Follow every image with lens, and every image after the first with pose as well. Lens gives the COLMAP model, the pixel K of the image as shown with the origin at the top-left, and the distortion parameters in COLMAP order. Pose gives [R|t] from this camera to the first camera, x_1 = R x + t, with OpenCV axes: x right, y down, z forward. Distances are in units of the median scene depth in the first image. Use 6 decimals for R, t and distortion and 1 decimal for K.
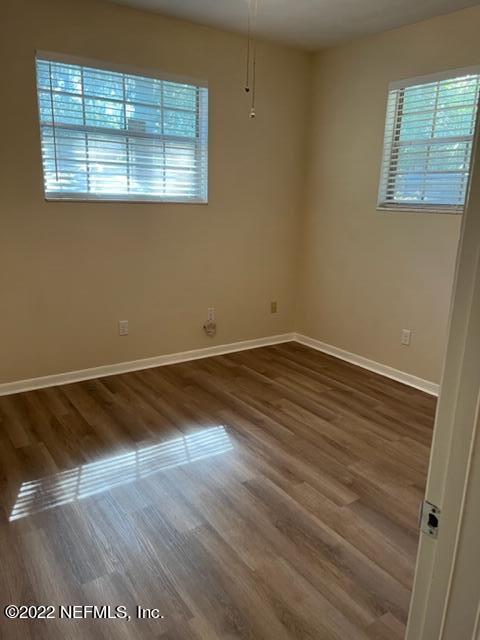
lens RADIAL K [[485.0, 0, 238.6], [0, 485.0, 319.1], [0, 0, 1]] dist [0.061435, -0.078699]
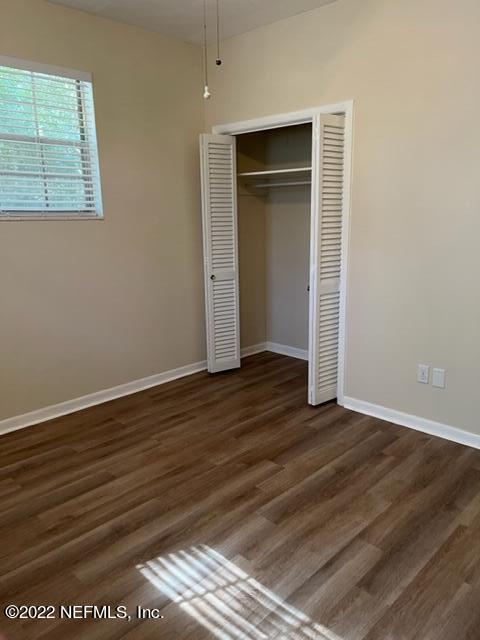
lens RADIAL K [[485.0, 0, 238.6], [0, 485.0, 319.1], [0, 0, 1]] dist [0.061435, -0.078699]
pose [[-0.207319, -0.231570, 0.950471, -0.634390], [0.243572, 0.928764, 0.279410, -0.238996], [-0.947466, 0.289435, -0.136147, 0.924705]]
